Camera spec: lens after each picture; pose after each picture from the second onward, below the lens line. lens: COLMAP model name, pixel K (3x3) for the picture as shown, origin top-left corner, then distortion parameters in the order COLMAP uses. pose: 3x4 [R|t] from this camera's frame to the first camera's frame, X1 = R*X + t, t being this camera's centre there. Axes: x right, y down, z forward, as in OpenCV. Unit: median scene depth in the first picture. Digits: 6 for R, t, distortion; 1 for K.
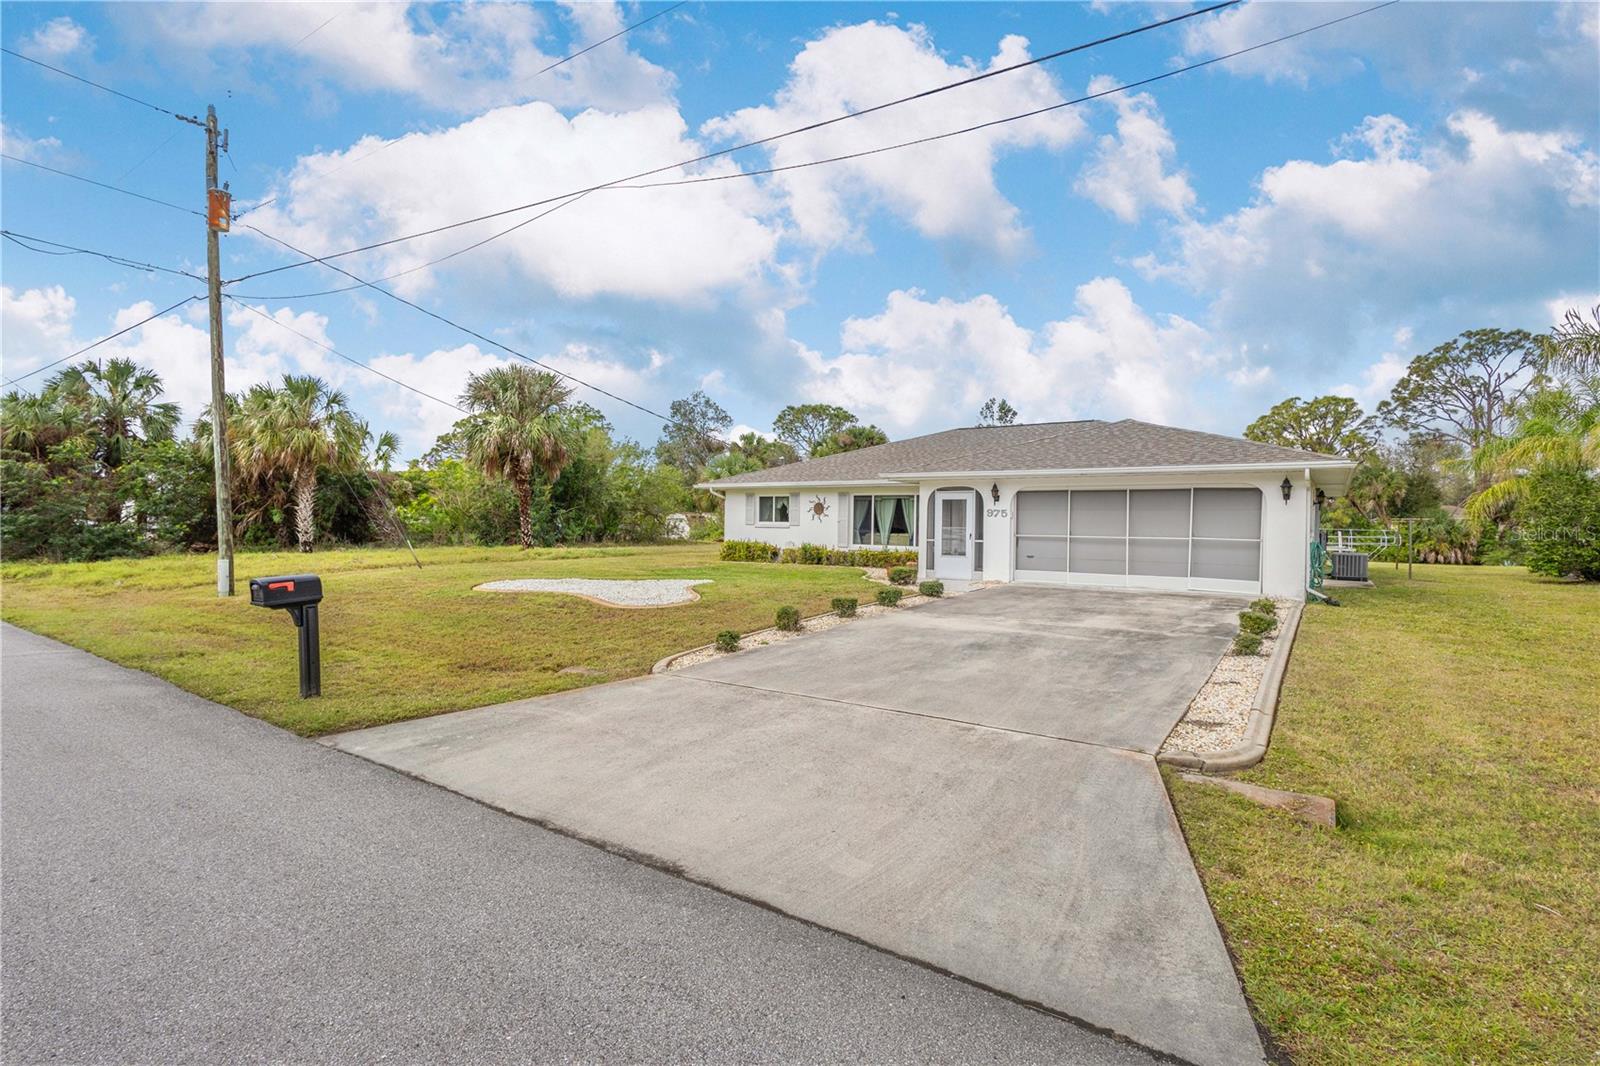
lens RADIAL K [[740.0, 0, 803.4], [0, 740.0, 529.6], [0, 0, 1]] dist [0.006086, -0.000696]
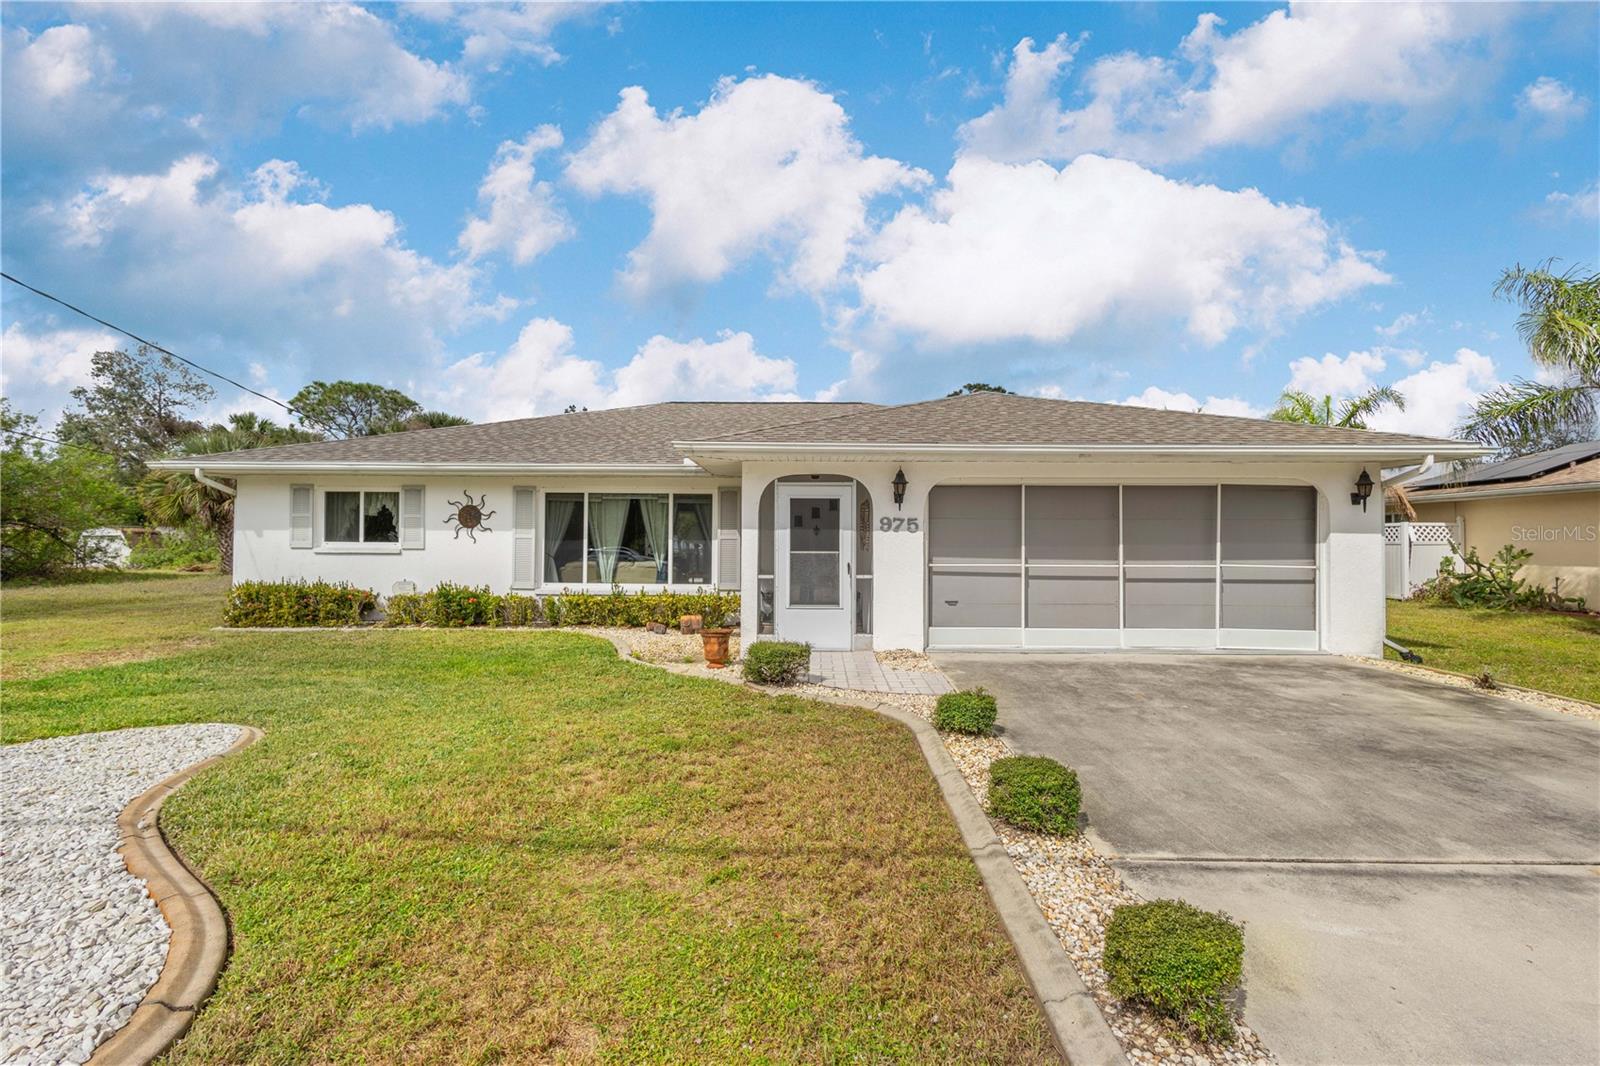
lens RADIAL K [[740.0, 0, 807.2], [0, 740.0, 530.2], [0, 0, 1]] dist [0.006086, -0.000696]
pose [[0.832028, 0.001336, 0.554732, -0.065534], [0.010520, 0.999779, -0.018187, -0.006286], [-0.554634, 0.020968, 0.831830, 0.393044]]
